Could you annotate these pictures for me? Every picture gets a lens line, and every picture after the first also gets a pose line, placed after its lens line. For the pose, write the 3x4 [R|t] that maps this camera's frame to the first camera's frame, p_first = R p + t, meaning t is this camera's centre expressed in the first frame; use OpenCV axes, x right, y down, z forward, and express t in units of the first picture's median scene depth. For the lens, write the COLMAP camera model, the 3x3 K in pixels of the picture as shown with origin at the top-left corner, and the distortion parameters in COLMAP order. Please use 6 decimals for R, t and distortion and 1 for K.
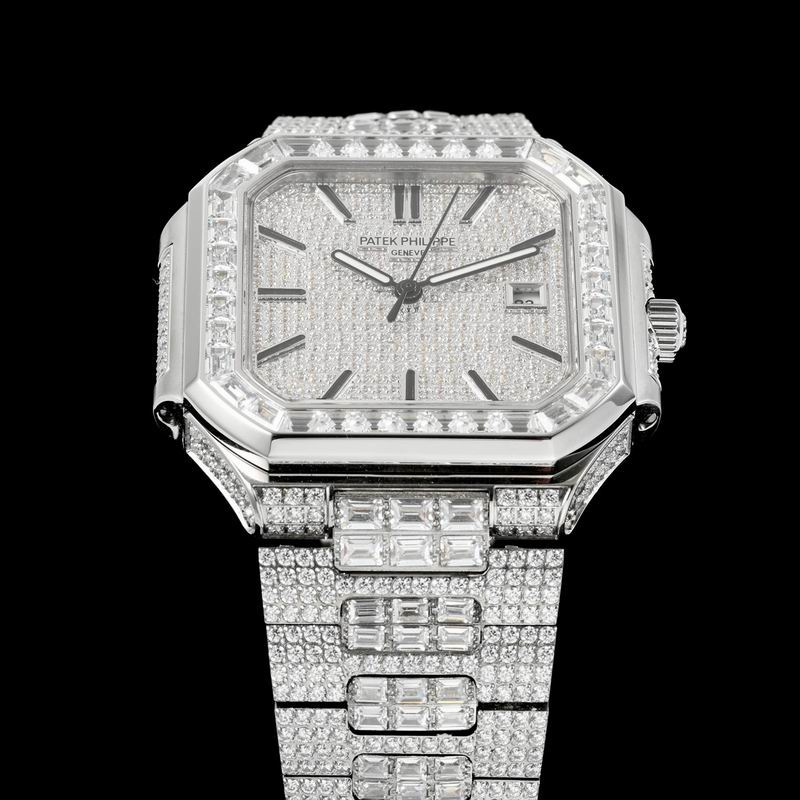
lens RADIAL K [[4502.7, 0, 400.0], [0, 4502.7, 400.0], [0, 0, 1]] dist [-0.168923, 10.942338]
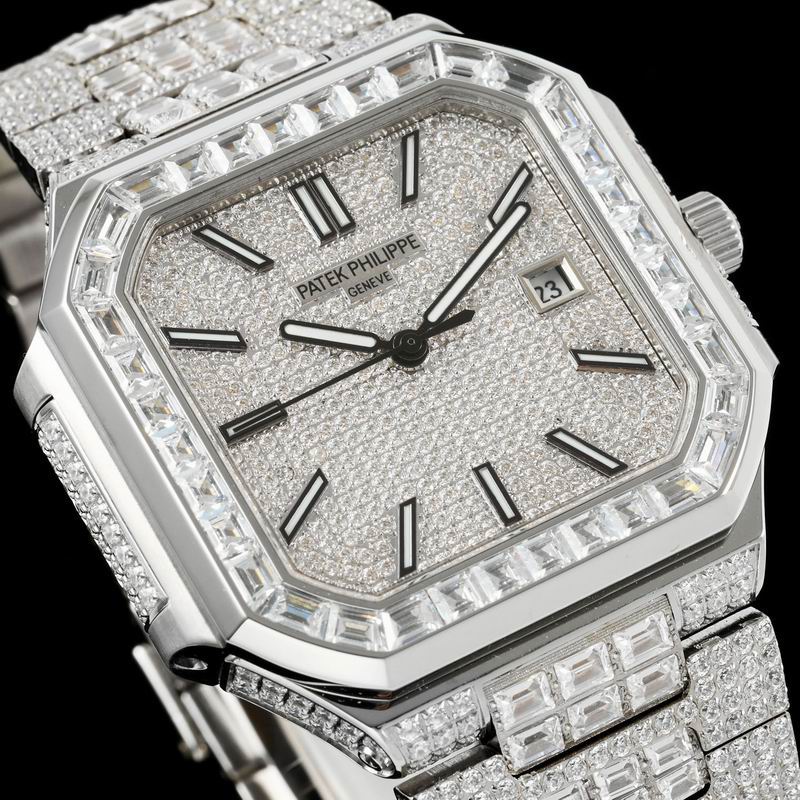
lens RADIAL K [[4502.7, 0, 400.0], [0, 4502.7, 400.0], [0, 0, 1]] dist [-0.168923, 10.942338]
pose [[0.870184, -0.402769, 0.283824, -0.206216], [0.294551, 0.886994, 0.355643, -0.272289], [-0.394992, -0.225874, 0.890484, 0.374125]]
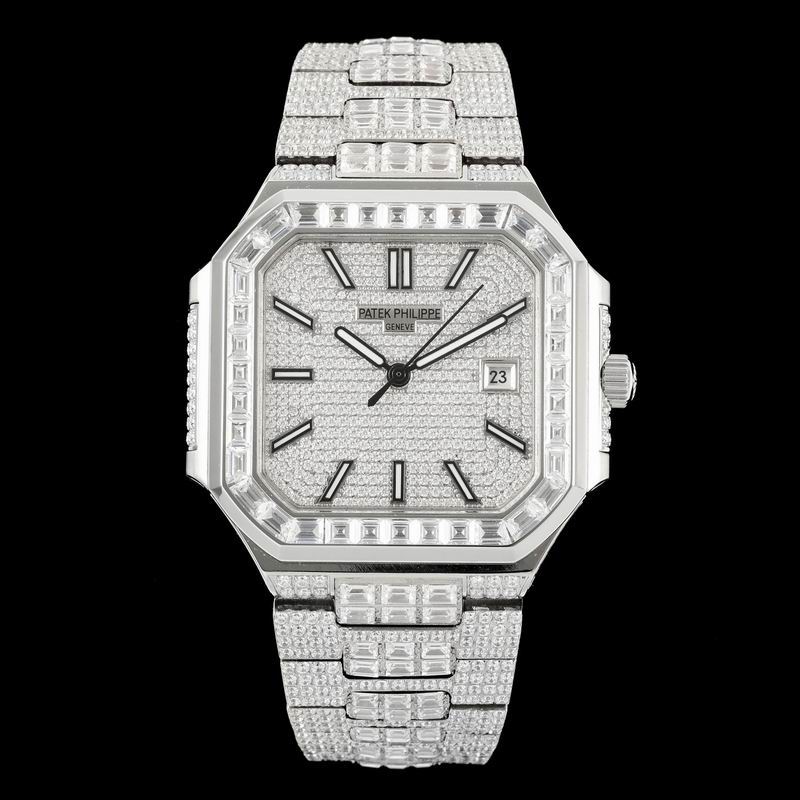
lens RADIAL K [[4502.7, 0, 400.0], [0, 4502.7, 400.0], [0, 0, 1]] dist [-0.168923, 10.942338]
pose [[0.999776, 0.013951, -0.015934, 0.021261], [-0.001903, 0.808526, 0.588457, -0.723001], [0.021093, -0.588295, 0.808371, 0.042690]]
